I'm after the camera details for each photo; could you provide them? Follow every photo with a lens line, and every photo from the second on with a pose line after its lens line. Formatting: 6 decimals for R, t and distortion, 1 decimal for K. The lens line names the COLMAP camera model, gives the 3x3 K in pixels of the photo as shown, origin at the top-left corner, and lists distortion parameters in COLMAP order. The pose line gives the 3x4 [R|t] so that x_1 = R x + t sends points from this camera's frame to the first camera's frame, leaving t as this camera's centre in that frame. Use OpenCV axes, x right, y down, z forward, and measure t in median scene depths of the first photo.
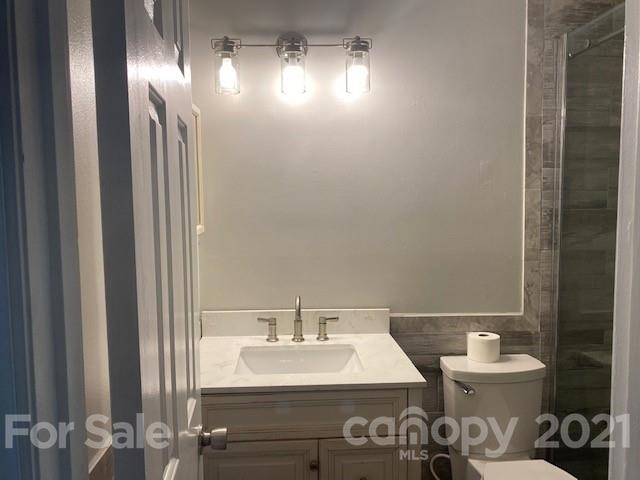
lens RADIAL K [[494.0, 0, 320.0], [0, 494.0, 240.0], [0, 0, 1]] dist [0.023911, -0.004216]
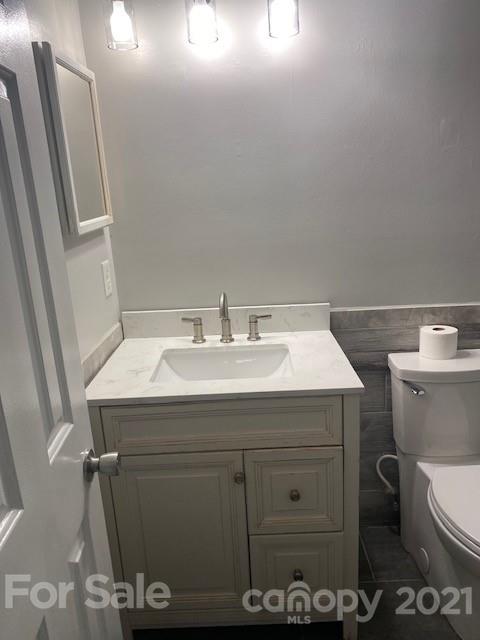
lens RADIAL K [[494.0, 0, 240.0], [0, 494.0, 320.0], [0, 0, 1]] dist [0.023911, -0.004216]
pose [[0.995937, -0.028991, -0.085260, 0.057841], [0.043824, 0.983122, 0.177624, 0.005522], [0.078672, -0.180638, 0.980398, 0.120894]]
